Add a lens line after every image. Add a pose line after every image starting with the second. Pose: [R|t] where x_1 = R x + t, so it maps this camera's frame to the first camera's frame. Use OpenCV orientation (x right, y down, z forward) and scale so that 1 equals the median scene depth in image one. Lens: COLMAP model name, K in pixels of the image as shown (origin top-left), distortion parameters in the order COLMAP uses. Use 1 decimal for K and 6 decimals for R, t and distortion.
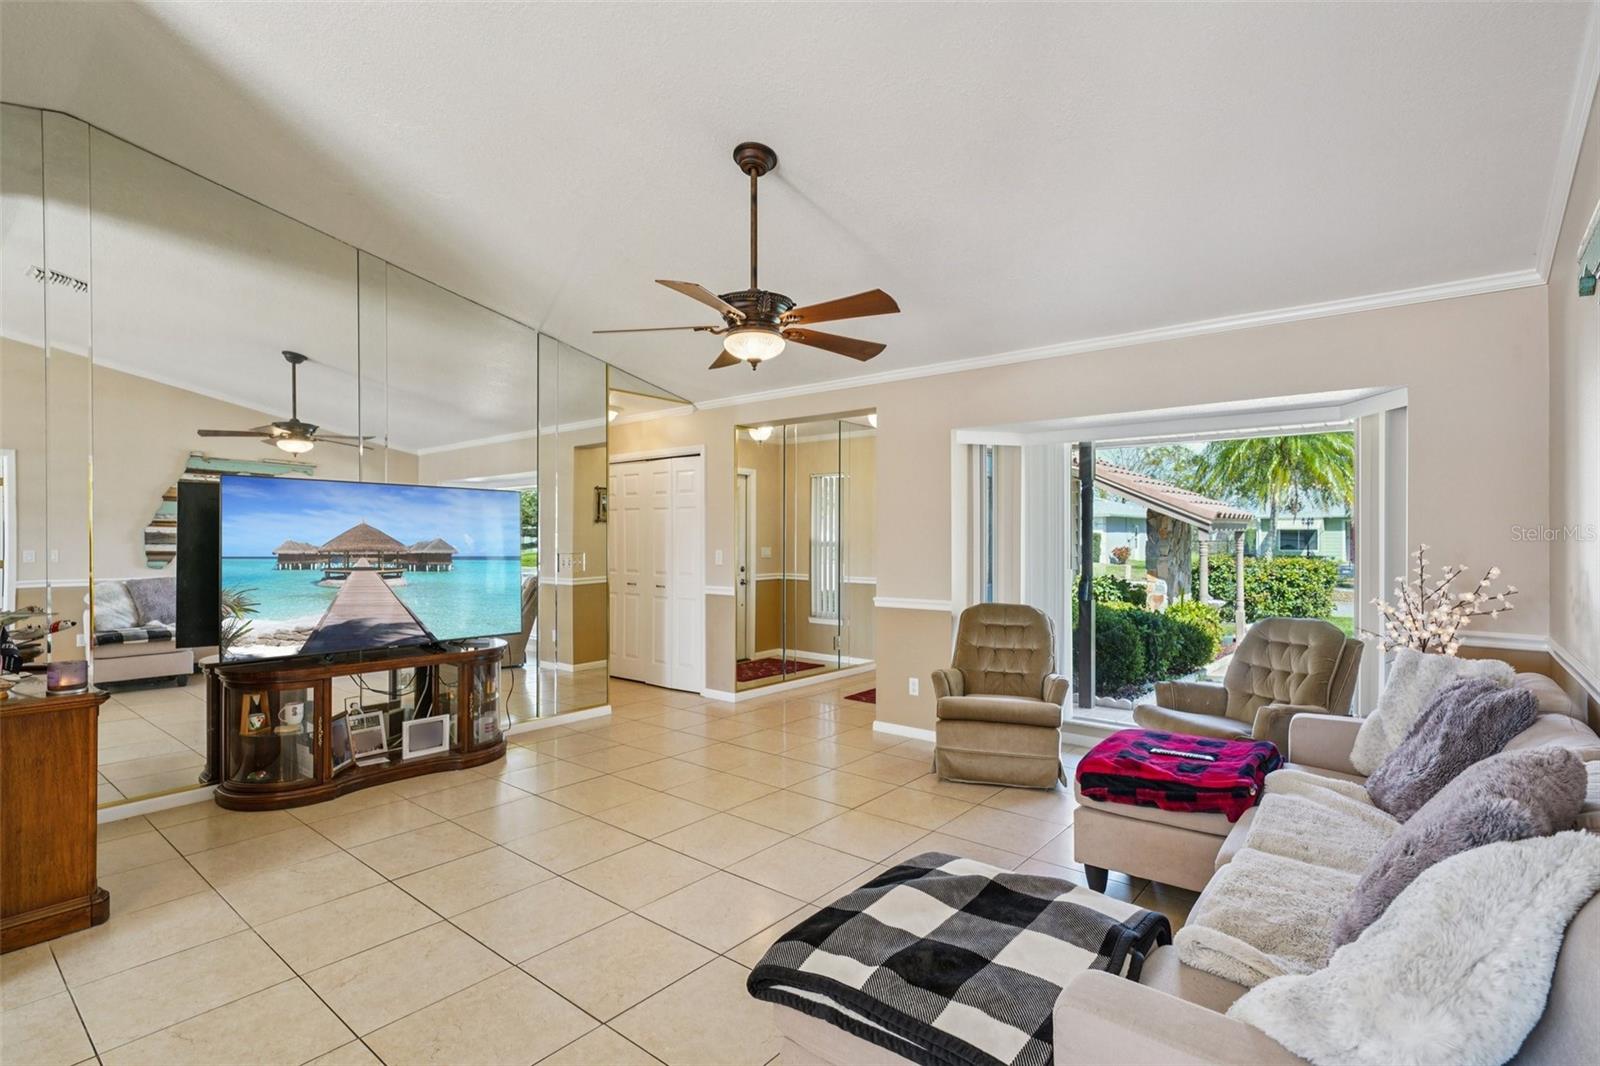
lens RADIAL K [[766.7, 0, 793.4], [0, 766.7, 536.2], [0, 0, 1]] dist [-0.001246, 0.000025]
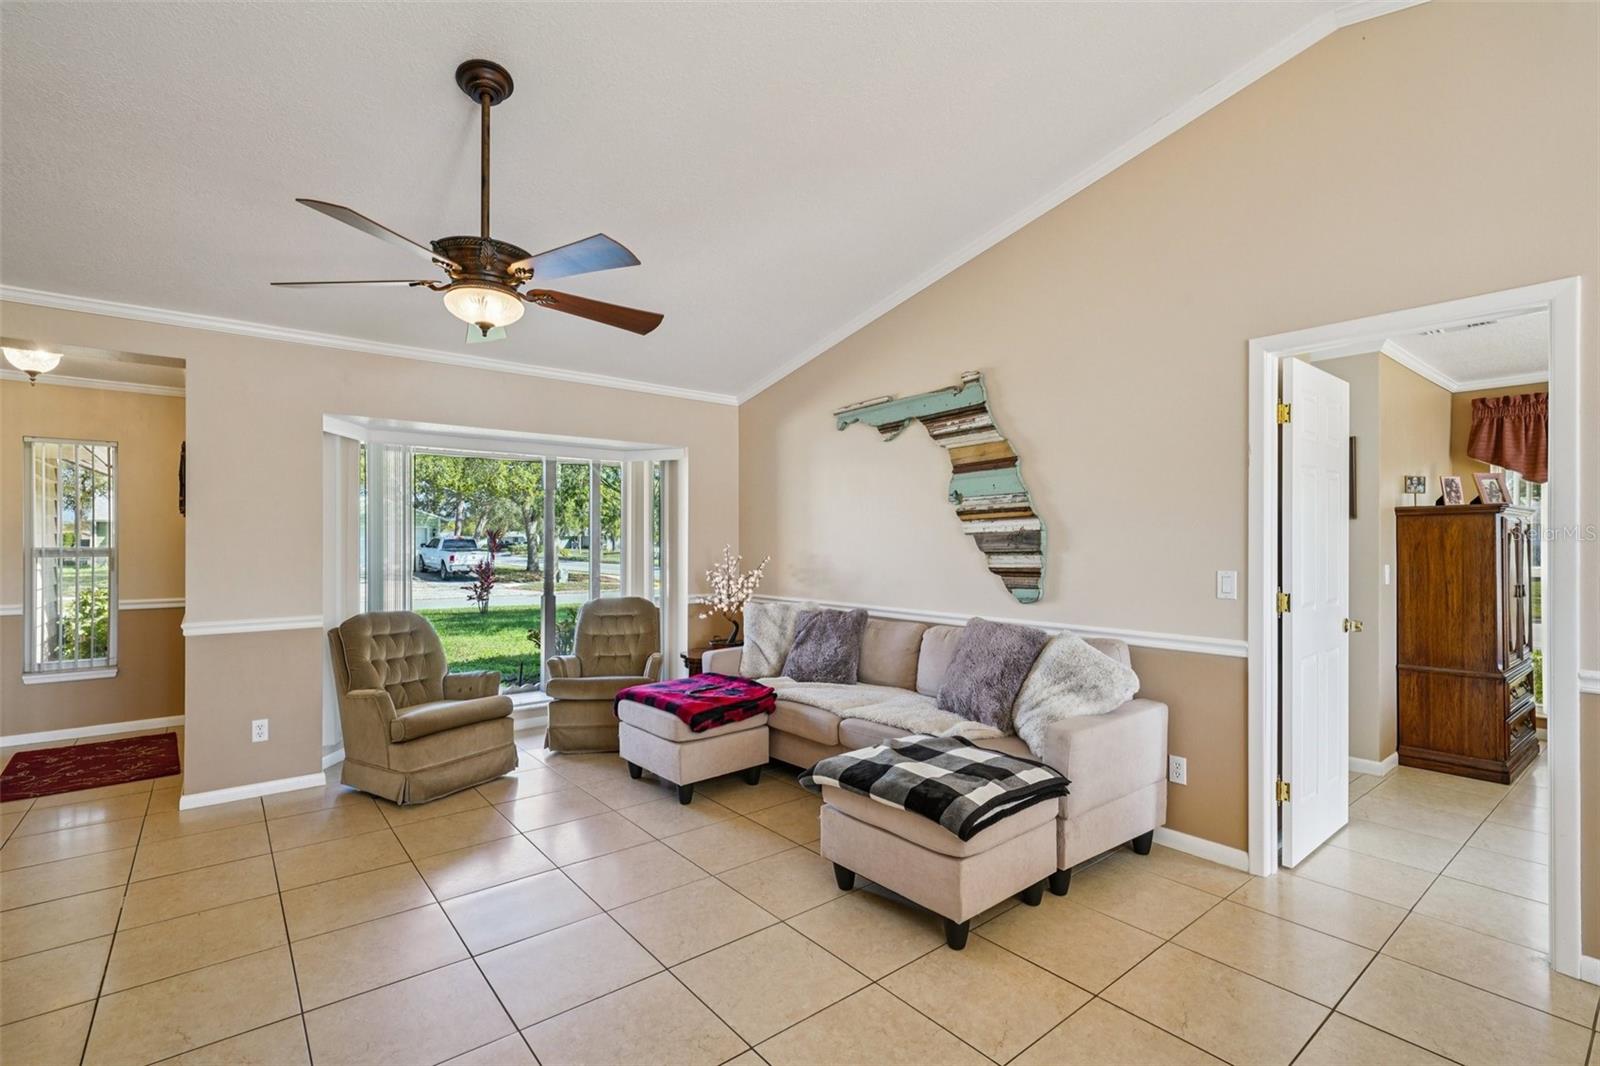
lens RADIAL K [[730.5, 0, 791.3], [0, 730.5, 541.2], [0, 0, 1]] dist [0.000956, 0.000776]
pose [[0.201624, 0.001285, 0.979462, -0.588966], [-0.001183, 0.999999, -0.001069, 0.003535], [-0.979462, -0.000943, 0.201625, 0.401001]]
